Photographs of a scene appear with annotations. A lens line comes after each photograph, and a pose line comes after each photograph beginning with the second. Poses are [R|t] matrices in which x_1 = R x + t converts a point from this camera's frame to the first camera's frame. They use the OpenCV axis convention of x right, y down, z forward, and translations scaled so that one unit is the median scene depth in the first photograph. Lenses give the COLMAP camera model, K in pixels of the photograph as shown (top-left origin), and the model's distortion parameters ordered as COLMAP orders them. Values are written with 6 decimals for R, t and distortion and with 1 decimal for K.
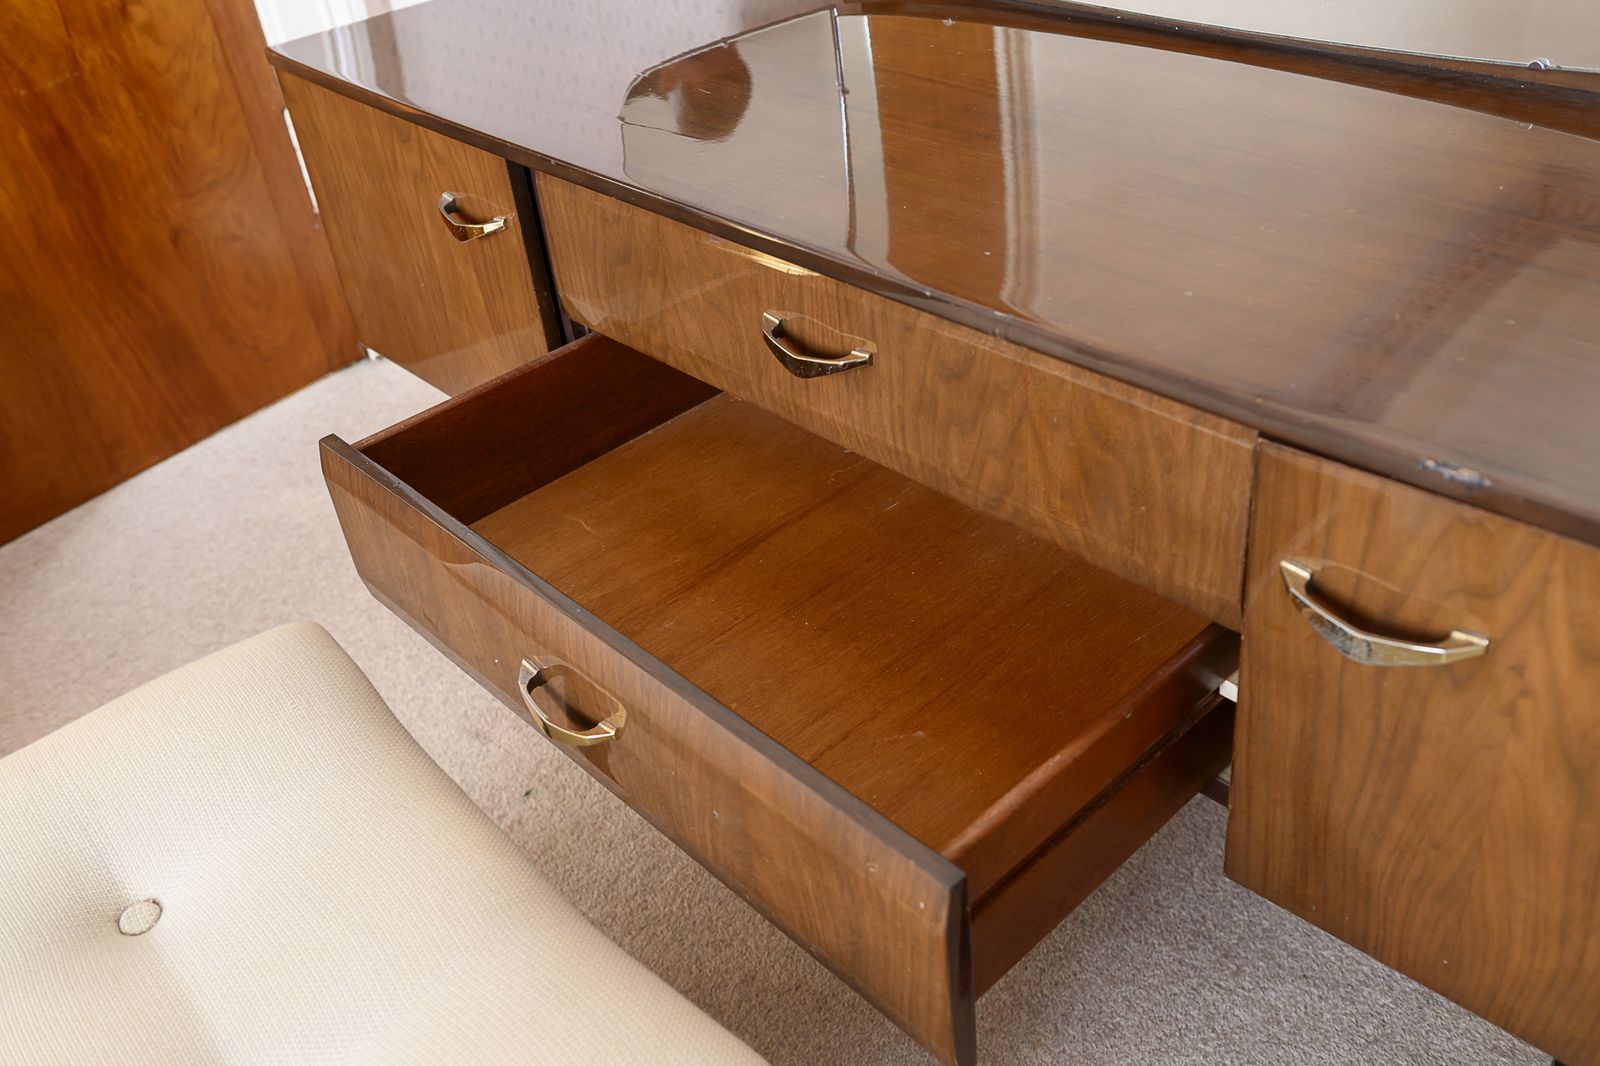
lens RADIAL K [[1410.0, 0, 794.6], [0, 1410.0, 541.7], [0, 0, 1]] dist [-0.006745, -0.009124]
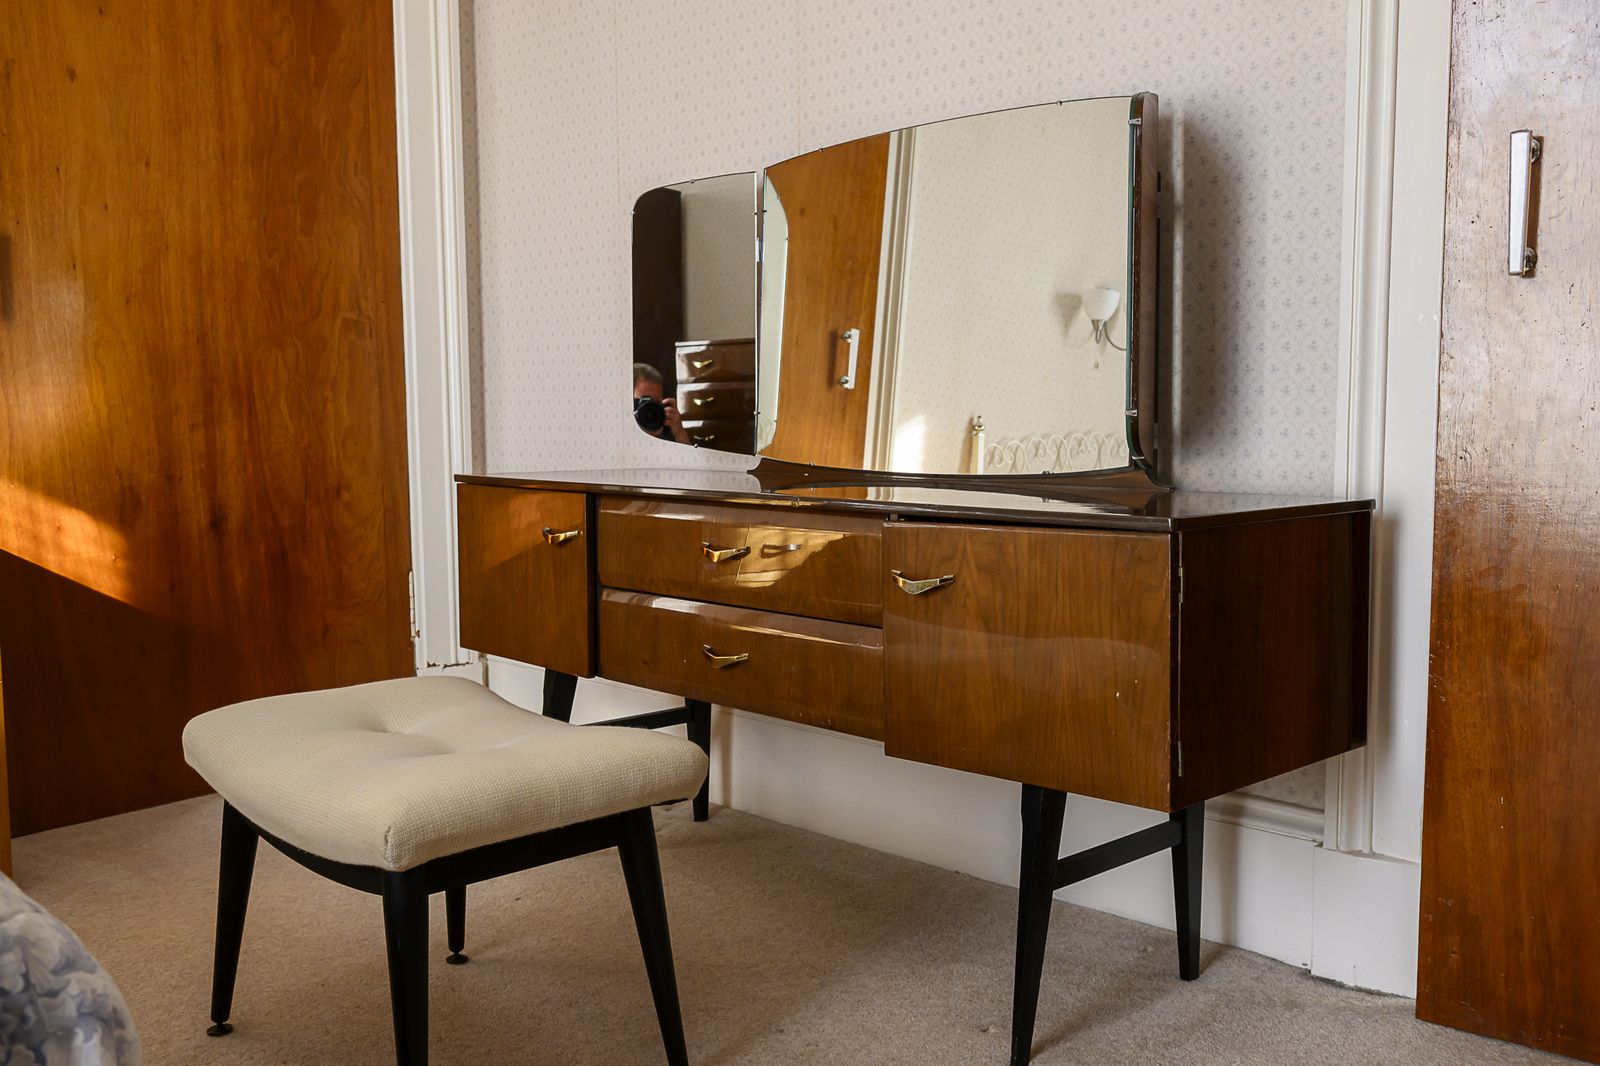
lens RADIAL K [[1433.6, 0, 795.6], [0, 1433.6, 537.2], [0, 0, 1]] dist [-0.003033, -0.001778]
pose [[0.995074, 0.098505, 0.011197, 0.047876], [-0.079710, 0.862092, -0.500444, 0.463245], [-0.058948, 0.497086, 0.865697, -0.466348]]
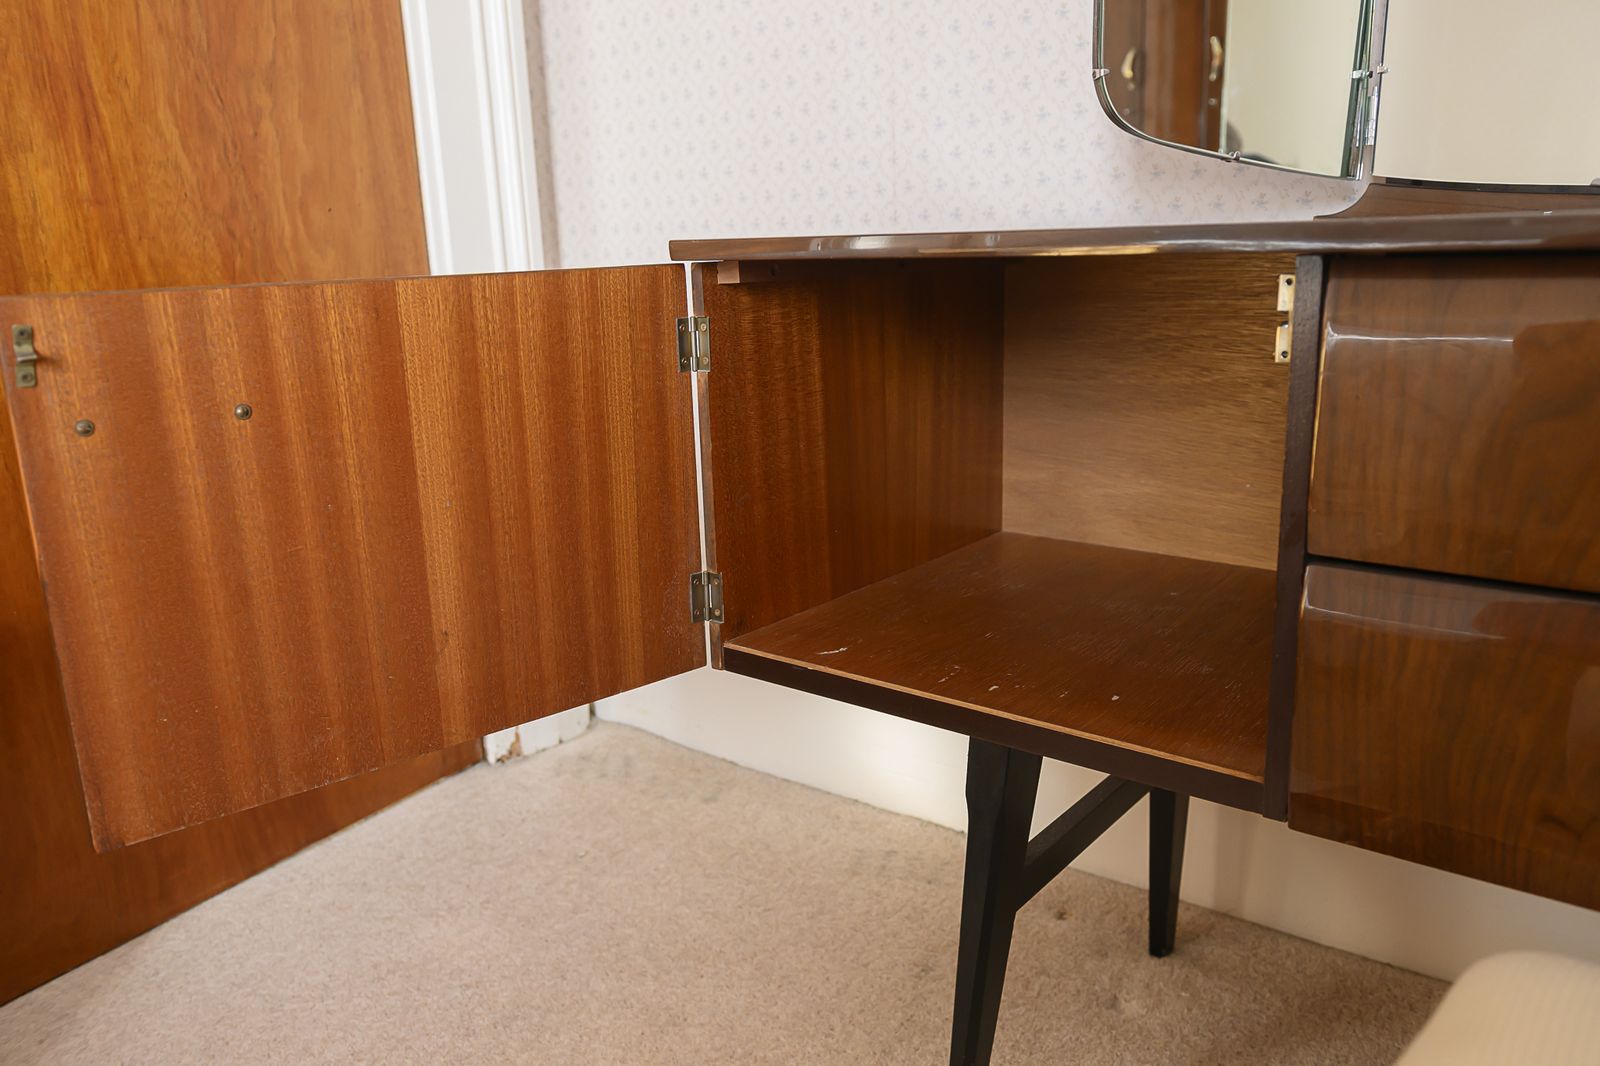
lens RADIAL K [[1225.3, 0, 807.7], [0, 1225.3, 530.6], [0, 0, 1]] dist [0.001980, 0.001313]
pose [[0.987191, 0.034711, 0.155722, -0.284862], [0.025656, 0.928805, -0.369680, 0.014965], [-0.157467, 0.368940, 0.916017, 0.333162]]
